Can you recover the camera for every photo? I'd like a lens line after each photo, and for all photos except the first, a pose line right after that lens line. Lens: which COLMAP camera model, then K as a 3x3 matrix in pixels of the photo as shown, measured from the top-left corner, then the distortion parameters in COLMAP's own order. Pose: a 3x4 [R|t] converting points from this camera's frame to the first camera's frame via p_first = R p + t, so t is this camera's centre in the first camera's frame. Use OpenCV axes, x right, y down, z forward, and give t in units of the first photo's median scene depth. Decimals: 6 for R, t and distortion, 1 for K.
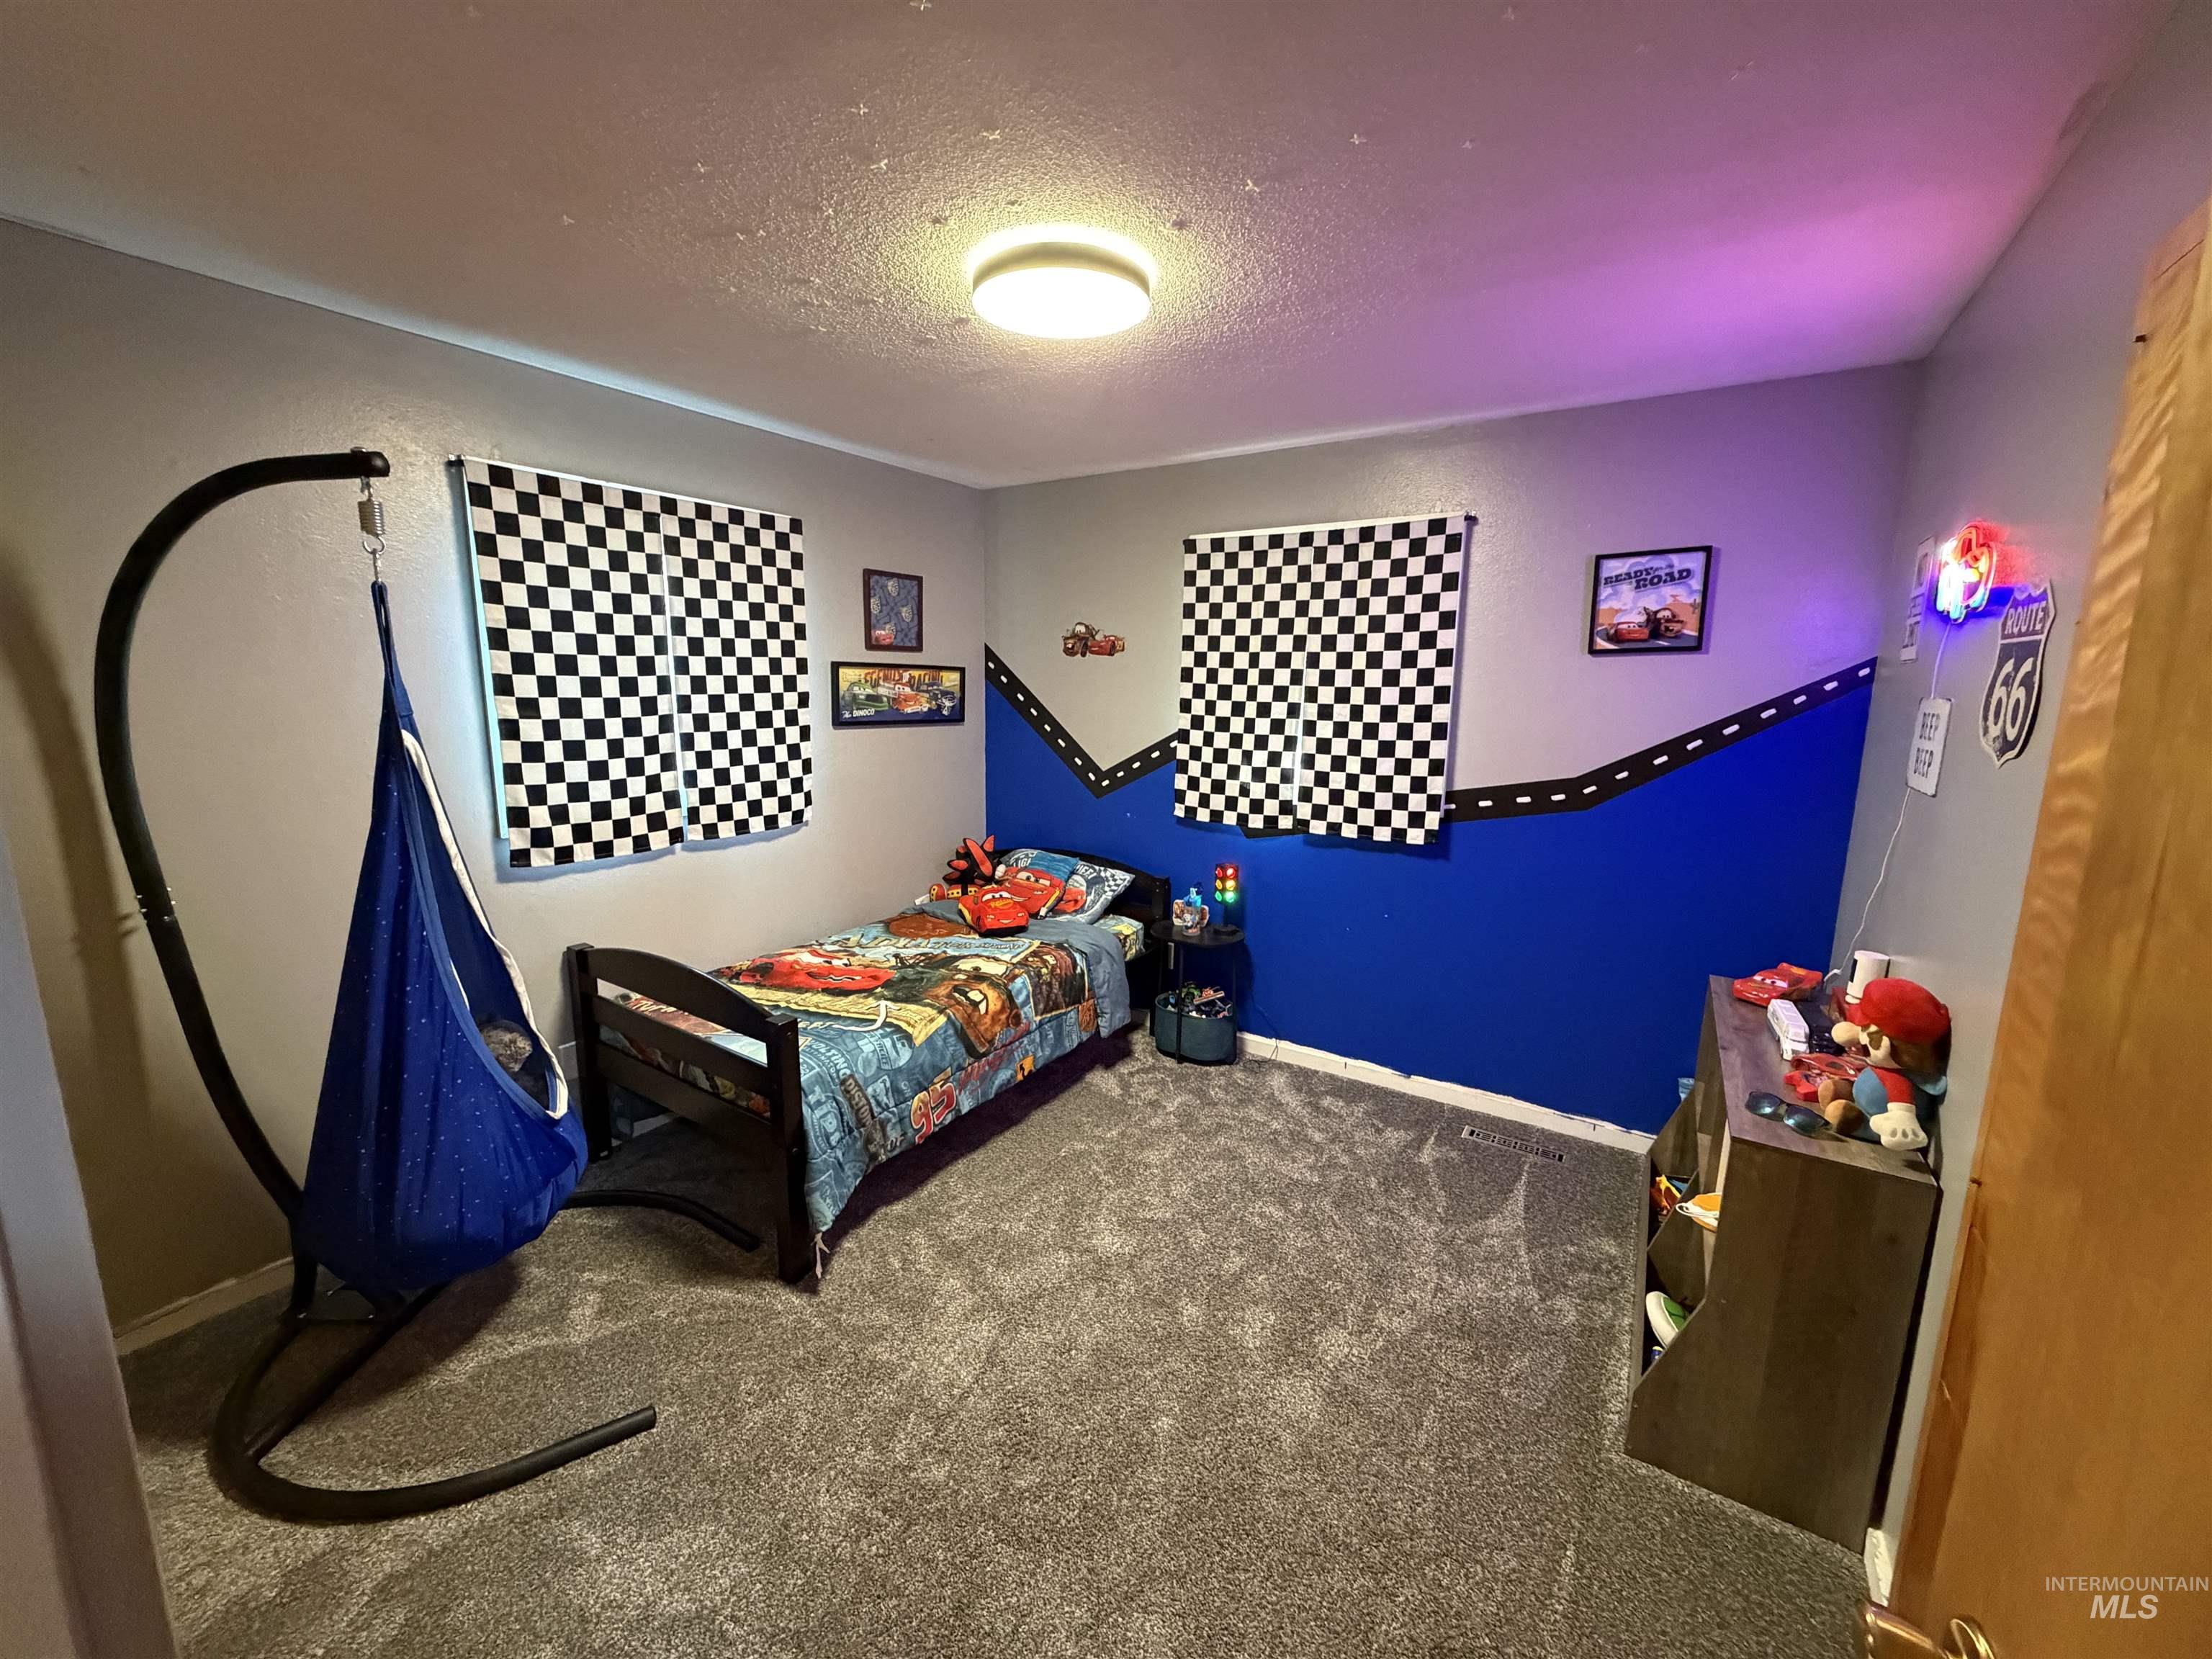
lens RADIAL K [[880.4, 0, 1101.0], [0, 880.4, 830.0], [0, 0, 1]] dist [0.000410, 0.000620]
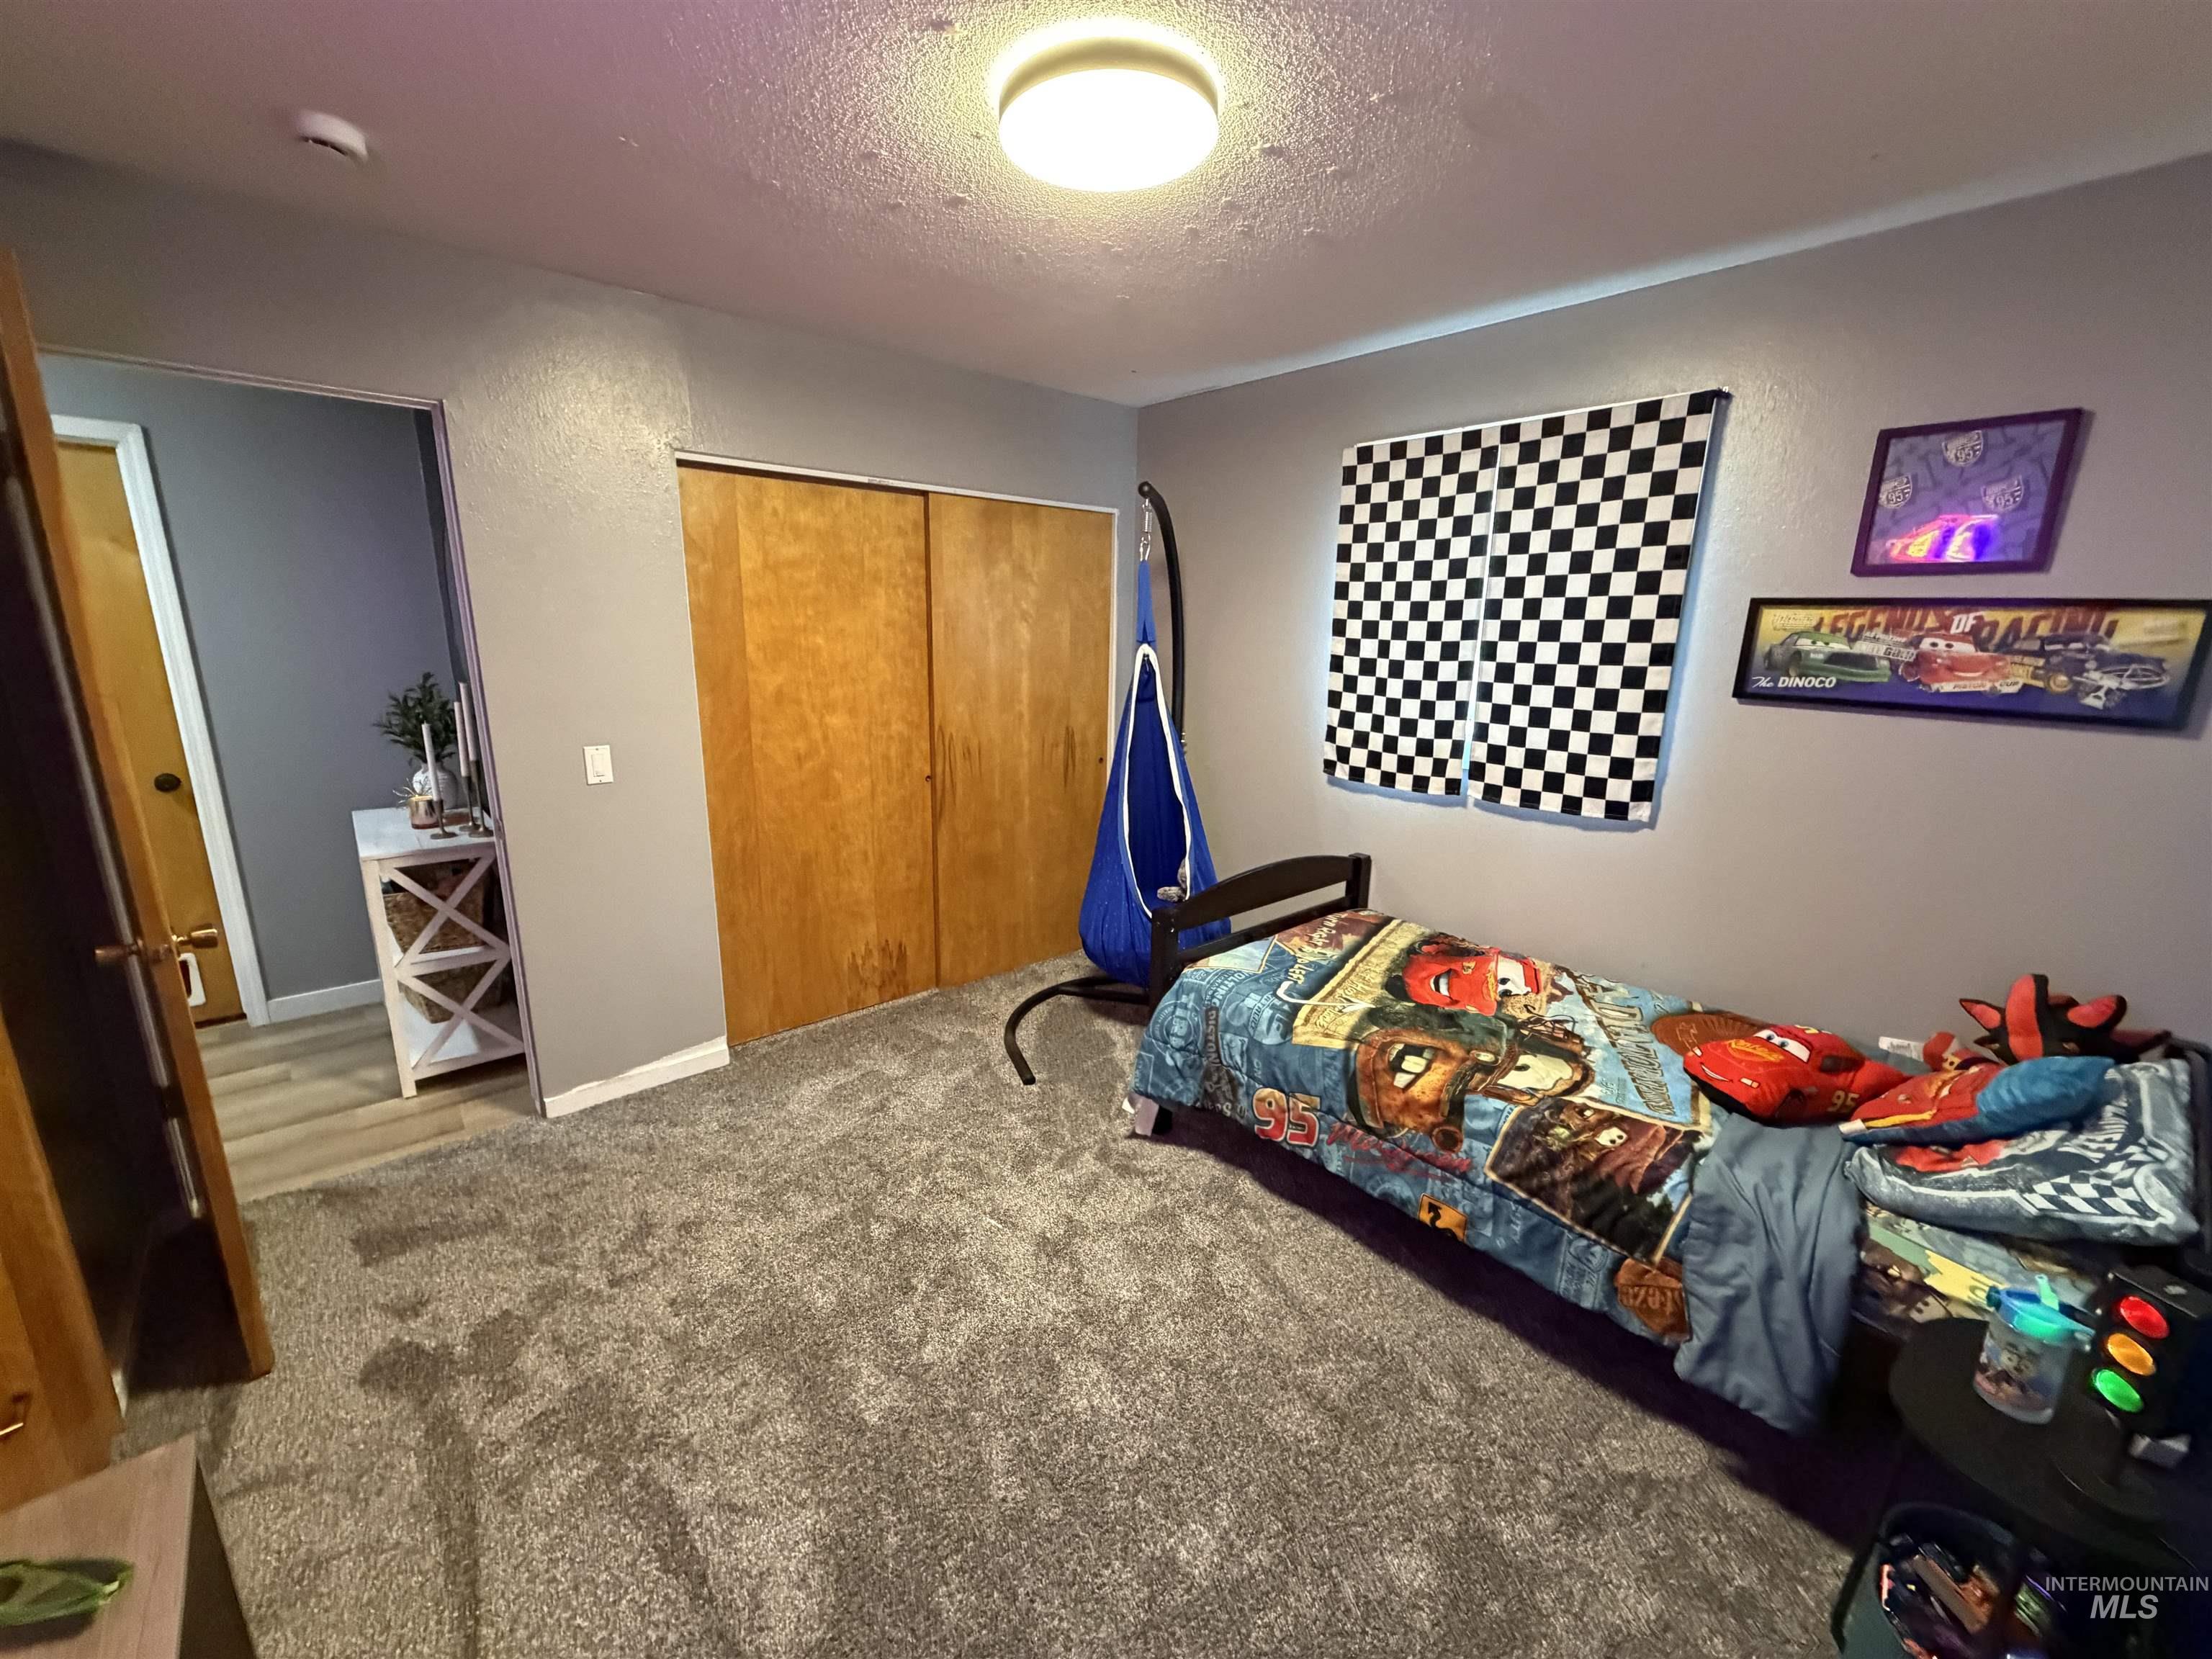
lens RADIAL K [[880.4, 0, 1101.0], [0, 880.4, 830.0], [0, 0, 1]] dist [0.000410, 0.000620]
pose [[-0.255993, 0.210597, -0.943460, 0.523888], [-0.179406, 0.948675, 0.260440, -0.125644], [0.949885, 0.235934, -0.205071, 0.802326]]
